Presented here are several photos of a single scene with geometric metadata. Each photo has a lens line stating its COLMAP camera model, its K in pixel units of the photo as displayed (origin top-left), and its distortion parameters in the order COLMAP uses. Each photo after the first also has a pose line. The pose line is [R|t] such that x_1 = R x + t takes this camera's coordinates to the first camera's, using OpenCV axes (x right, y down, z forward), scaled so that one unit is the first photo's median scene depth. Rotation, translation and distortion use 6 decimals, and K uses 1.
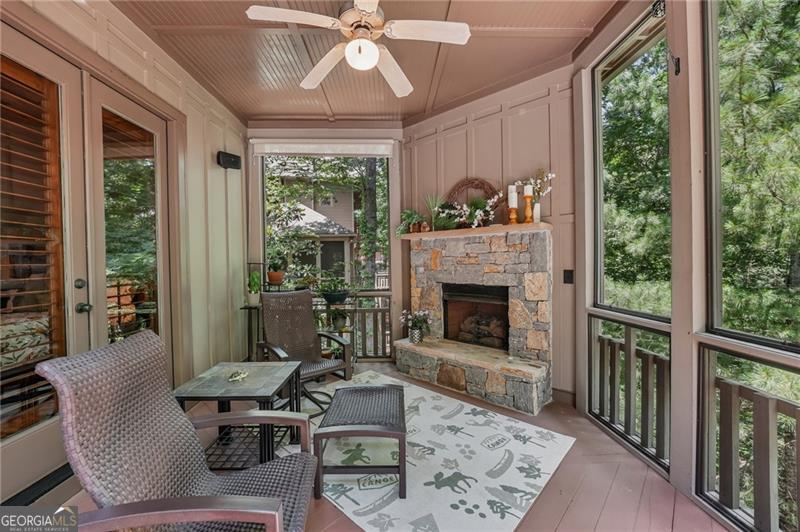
lens RADIAL K [[326.8, 0, 398.5], [0, 326.8, 267.5], [0, 0, 1]] dist [0.000820, 0.000477]
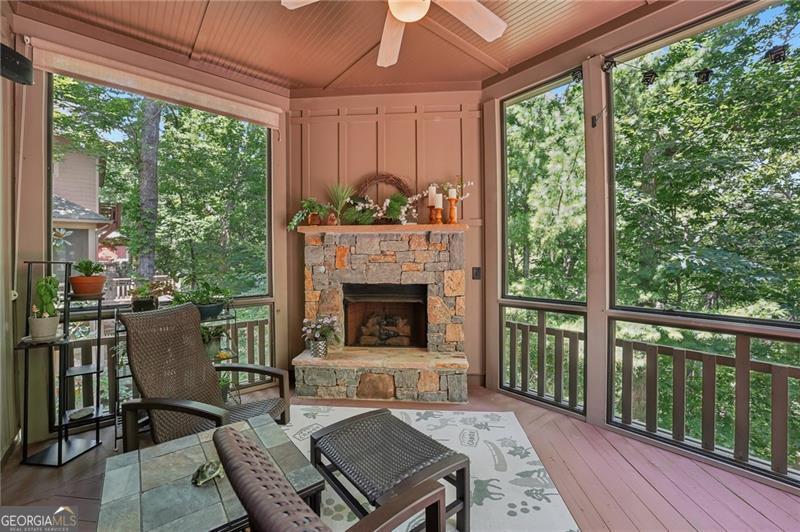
lens RADIAL K [[333.2, 0, 396.8], [0, 333.2, 260.0], [0, 0, 1]] dist [-0.016360, 0.000164]
pose [[0.779041, 0.003198, 0.626964, -0.385274], [0.008501, 0.999841, -0.015663, -0.002442], [-0.626915, 0.017532, 0.778891, 0.242226]]
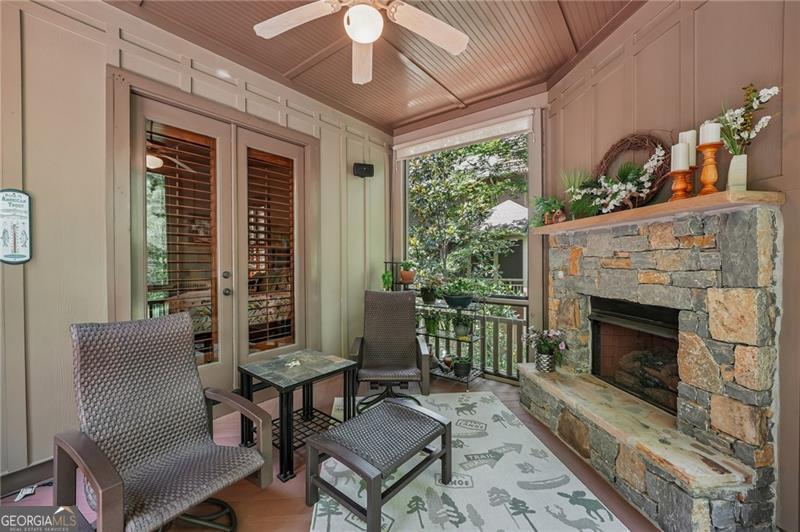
lens RADIAL K [[326.8, 0, 398.5], [0, 326.8, 267.5], [0, 0, 1]] dist [0.000820, 0.000477]
pose [[0.767183, 0.025200, -0.640934, 0.319396], [-0.024054, 0.999655, 0.010512, -0.009812], [0.640978, 0.007353, 0.767524, 0.238795]]
